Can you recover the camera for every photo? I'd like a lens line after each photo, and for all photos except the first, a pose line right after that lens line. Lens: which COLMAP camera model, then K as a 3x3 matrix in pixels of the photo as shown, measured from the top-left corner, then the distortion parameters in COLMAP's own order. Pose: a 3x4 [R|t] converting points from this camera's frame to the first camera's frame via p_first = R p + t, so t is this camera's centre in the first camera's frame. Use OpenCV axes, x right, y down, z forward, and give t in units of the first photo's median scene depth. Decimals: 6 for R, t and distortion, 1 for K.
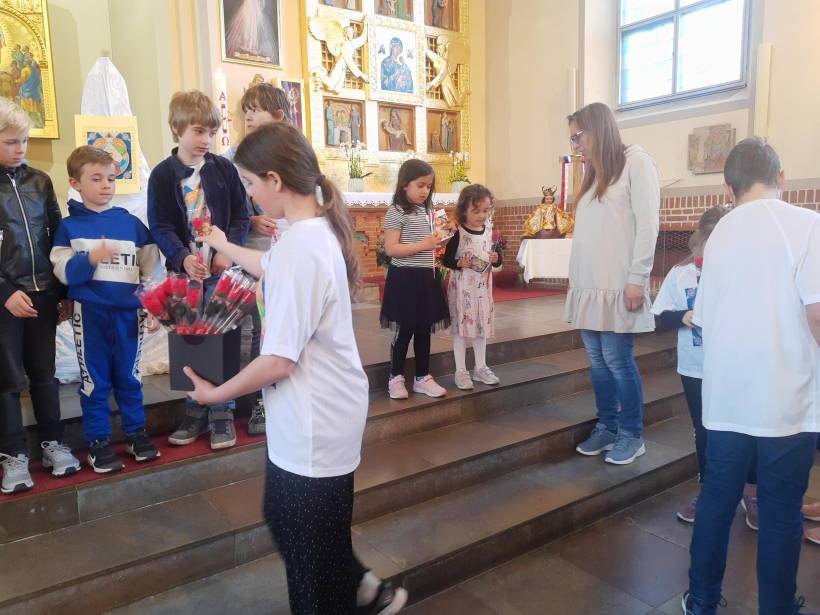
lens RADIAL K [[620.1, 0, 394.9], [0, 620.1, 302.8], [0, 0, 1]] dist [0.002893, 0.009497]
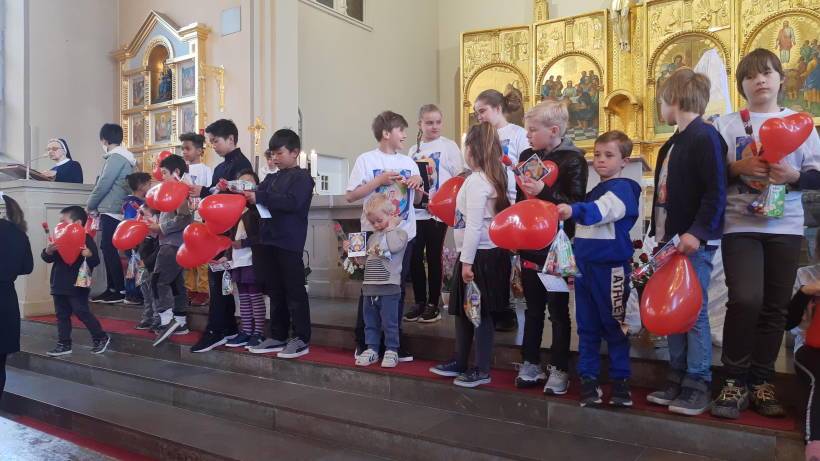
lens RADIAL K [[620.9, 0, 406.1], [0, 620.9, 234.3], [0, 0, 1]] dist [0.005148, -0.007332]
pose [[0.362937, 0.025081, -0.931476, 0.186256], [-0.114976, 0.993204, -0.018056, 0.005276], [0.924693, 0.113651, 0.363354, 0.056592]]
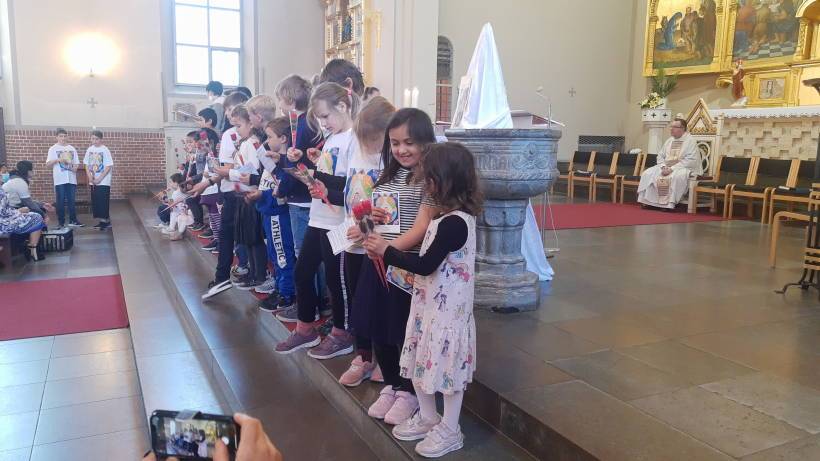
lens RADIAL K [[620.9, 0, 406.1], [0, 620.9, 234.3], [0, 0, 1]] dist [0.005148, -0.007332]
pose [[-0.142094, 0.172495, -0.974707, 0.408018], [-0.133794, 0.972315, 0.191577, -0.104070], [0.980769, 0.157632, -0.115081, 0.510585]]
